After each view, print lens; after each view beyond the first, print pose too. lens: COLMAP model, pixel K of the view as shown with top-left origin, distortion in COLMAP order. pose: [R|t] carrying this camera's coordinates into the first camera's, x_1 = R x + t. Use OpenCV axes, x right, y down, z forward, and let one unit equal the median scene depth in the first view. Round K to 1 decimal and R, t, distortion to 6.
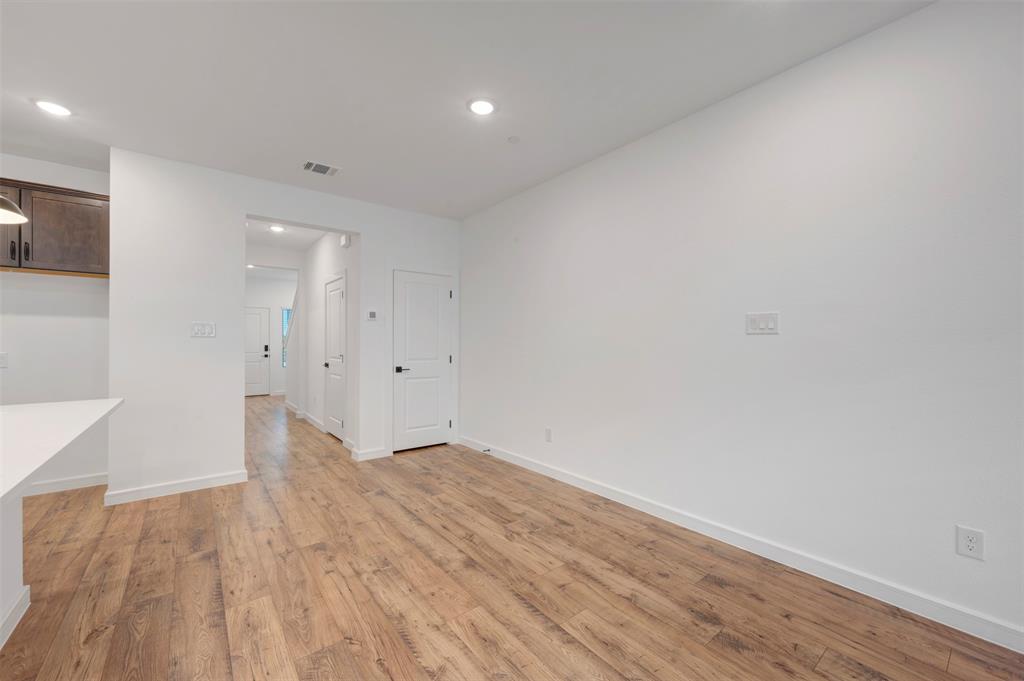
lens RADIAL K [[407.1, 0, 513.3], [0, 407.1, 342.3], [0, 0, 1]] dist [0.000076, 0.000450]
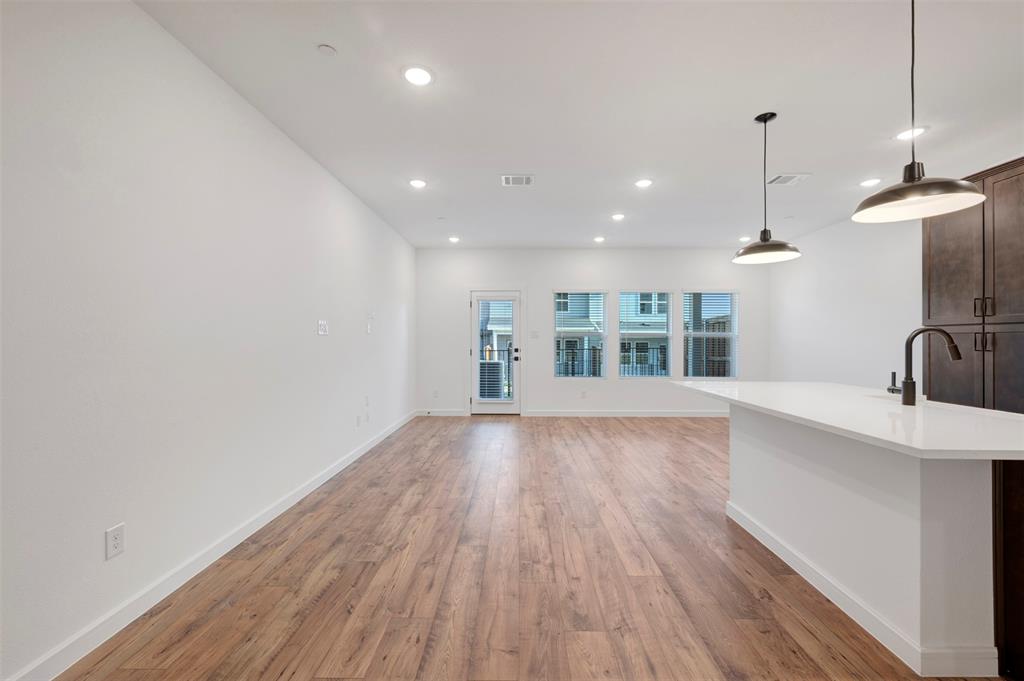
lens RADIAL K [[407.1, 0, 517.1], [0, 407.1, 340.1], [0, 0, 1]] dist [0.000076, 0.000450]
pose [[-0.780039, 0.002086, 0.625727, -0.826448], [0.001025, 0.999997, -0.002056, 0.002775], [-0.625730, -0.000963, -0.780039, 1.606748]]
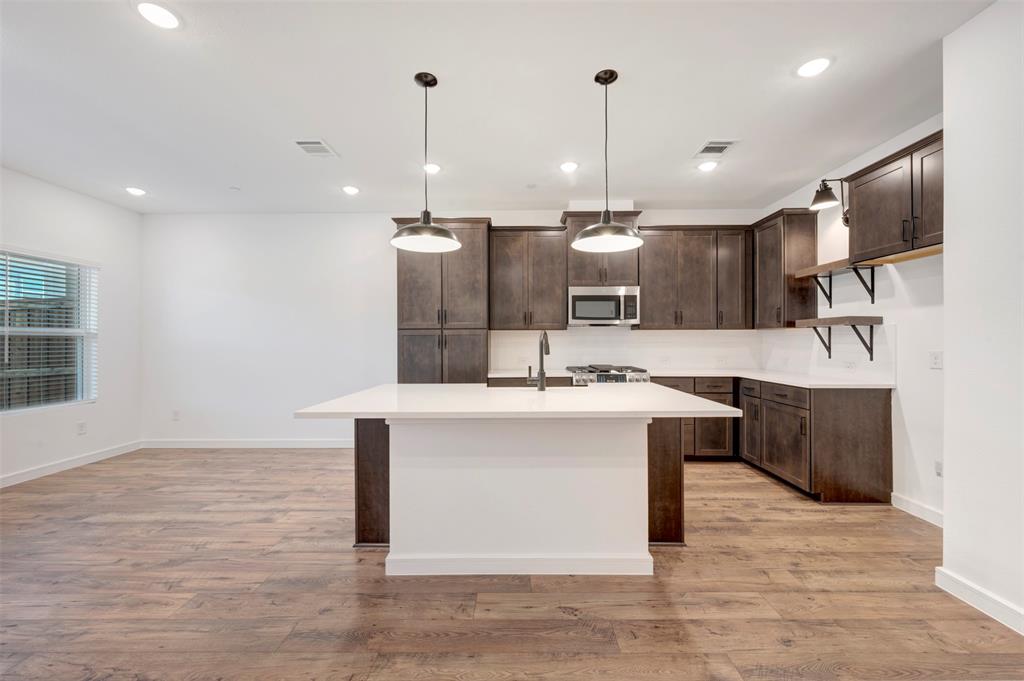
lens RADIAL K [[407.1, 0, 512.4], [0, 407.1, 334.4], [0, 0, 1]] dist [0.000076, 0.000450]
pose [[-0.627178, -0.005819, -0.778854, -0.056941], [0.003800, 0.999937, -0.010531, -0.003926], [0.778867, -0.009565, -0.627117, 1.081347]]
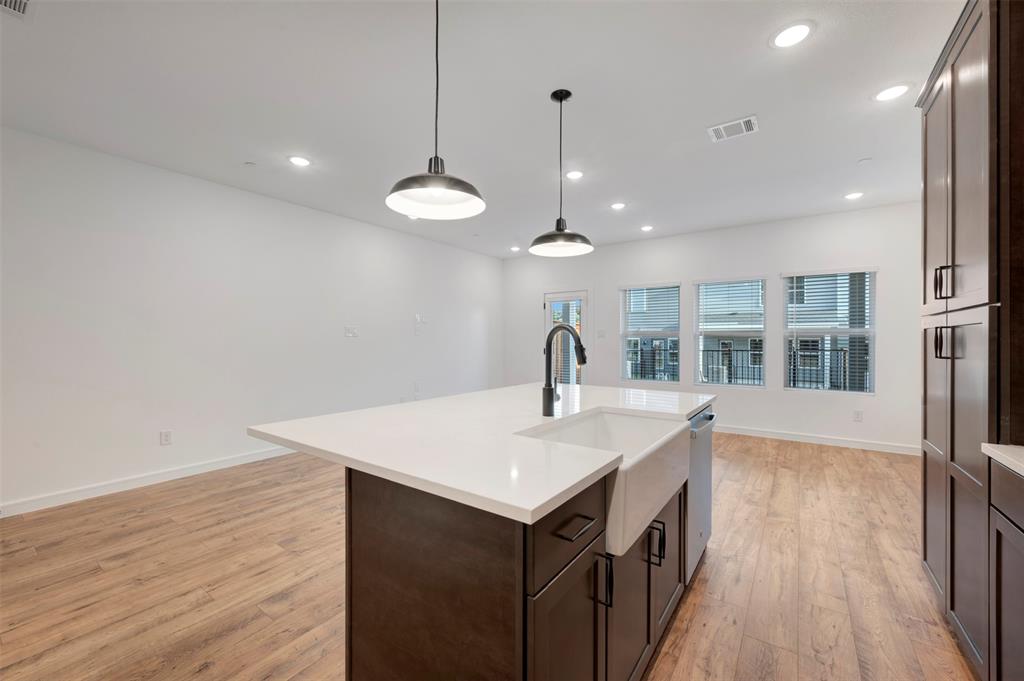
lens RADIAL K [[407.1, 0, 514.8], [0, 407.1, 343.2], [0, 0, 1]] dist [0.000076, 0.000450]
pose [[-0.285105, -0.005698, 0.958479, -1.578916], [0.001806, 0.999977, 0.006482, 0.002204], [-0.958495, 0.003579, -0.285088, 0.731698]]
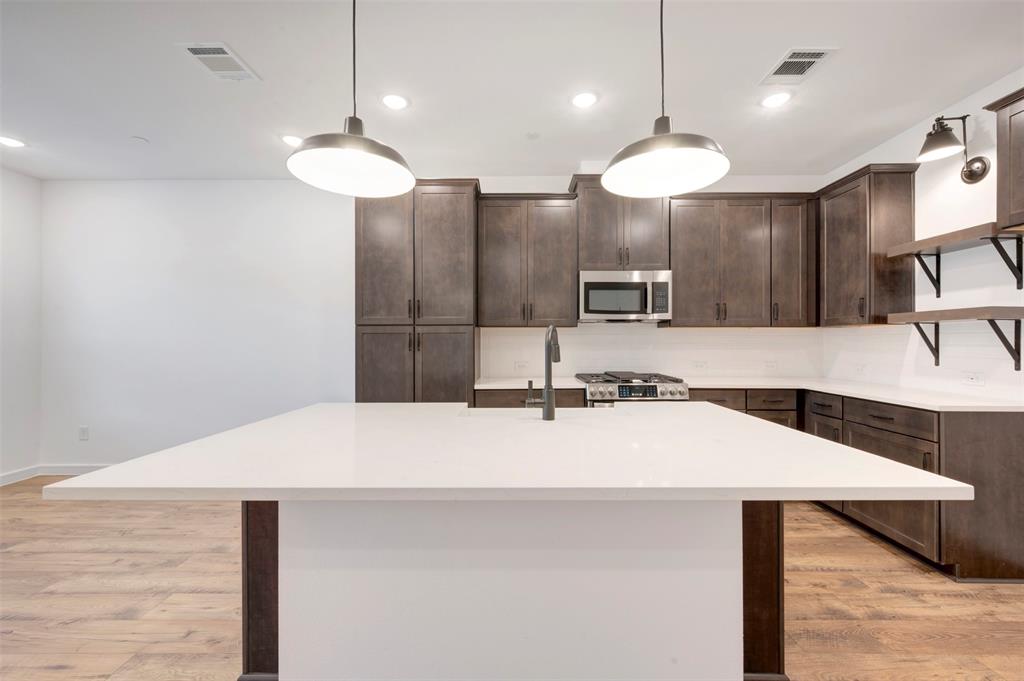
lens RADIAL K [[407.1, 0, 512.0], [0, 407.1, 336.5], [0, 0, 1]] dist [0.000076, 0.000450]
pose [[-0.626399, -0.004115, -0.779492, -0.368407], [0.001717, 0.999976, -0.006659, -0.000795], [0.779501, -0.005510, -0.626377, 0.849113]]
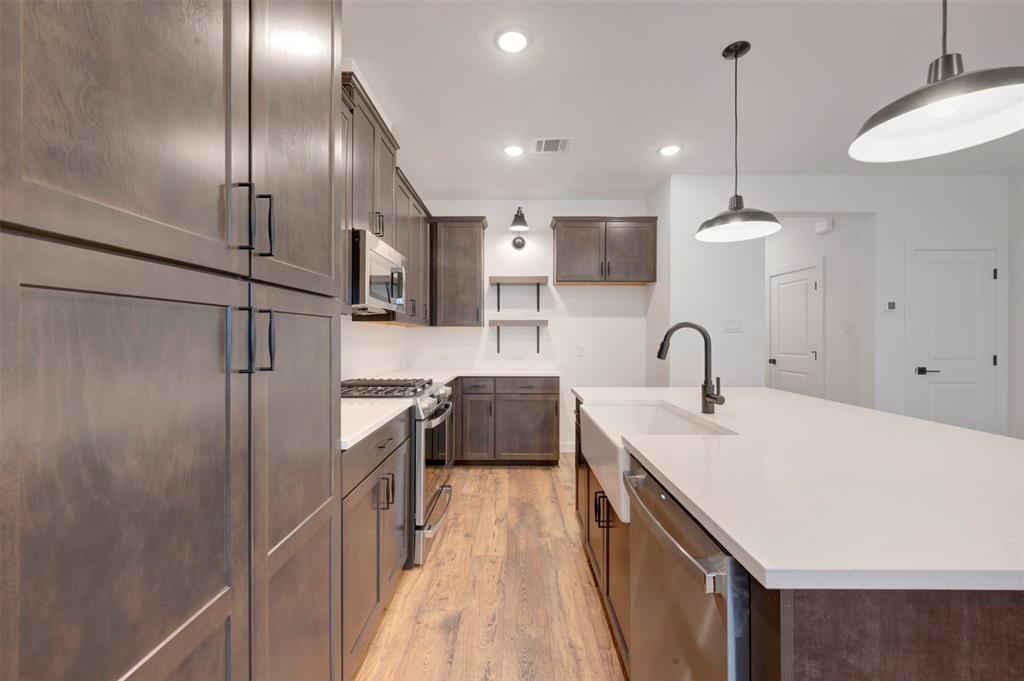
lens RADIAL K [[407.1, 0, 516.9], [0, 407.1, 335.0], [0, 0, 1]] dist [0.000076, 0.000450]
pose [[0.778335, -0.002358, -0.627845, -0.742368], [-0.002892, 0.999969, -0.007340, 0.005472], [0.627843, 0.007528, 0.778304, -0.277993]]
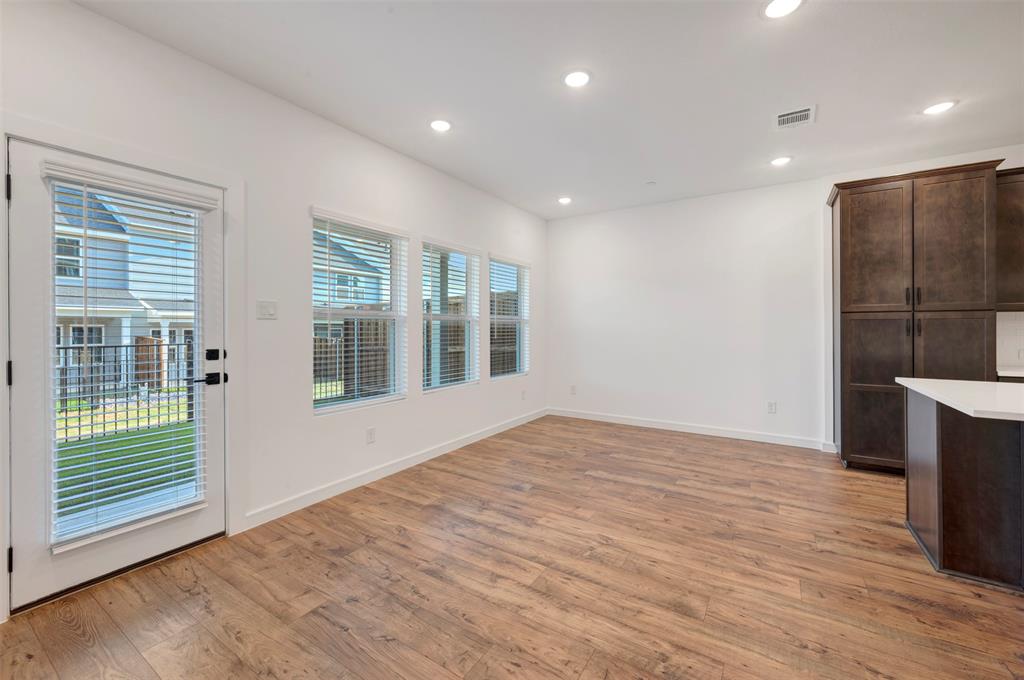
lens RADIAL K [[407.1, 0, 511.7], [0, 407.1, 329.1], [0, 0, 1]] dist [0.000076, 0.000450]
pose [[-0.944040, 0.003892, -0.329808, 0.492220], [0.002119, 0.999981, 0.005734, 0.002134], [0.329824, 0.004714, -0.944031, 0.651042]]
